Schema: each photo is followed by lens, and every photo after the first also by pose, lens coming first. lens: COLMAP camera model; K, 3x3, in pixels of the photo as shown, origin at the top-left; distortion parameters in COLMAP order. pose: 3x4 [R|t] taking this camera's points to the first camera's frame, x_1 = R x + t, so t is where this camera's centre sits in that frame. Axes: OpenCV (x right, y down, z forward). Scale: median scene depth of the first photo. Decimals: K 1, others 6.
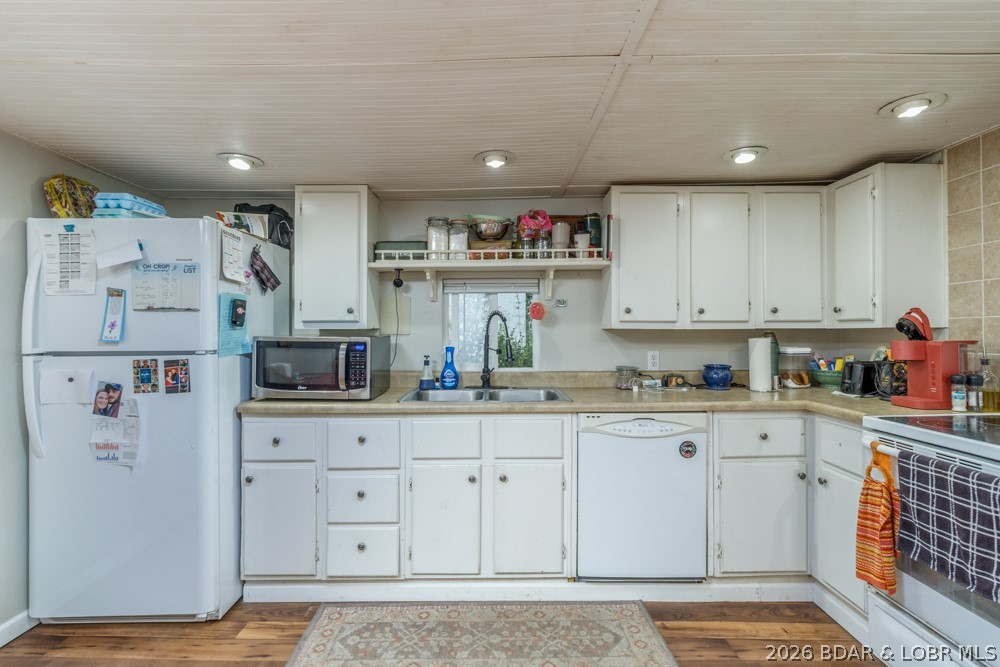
lens RADIAL K [[481.0, 0, 497.2], [0, 481.0, 326.9], [0, 0, 1]] dist [0.001047, 0.000142]
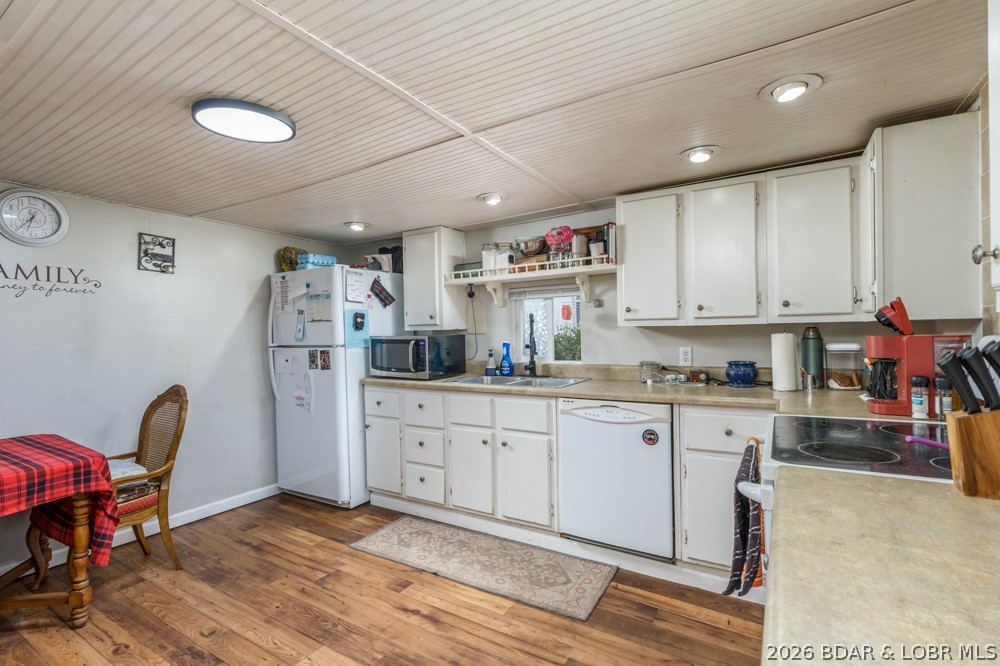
lens RADIAL K [[479.0, 0, 500.0], [0, 479.0, 333.0], [0, 0, 1]] dist [-0.002380, -0.000131]
pose [[0.844989, -0.010693, -0.534677, 0.673513], [0.021081, 0.999689, 0.013323, -0.001878], [0.534368, -0.022530, 0.844952, -0.087741]]
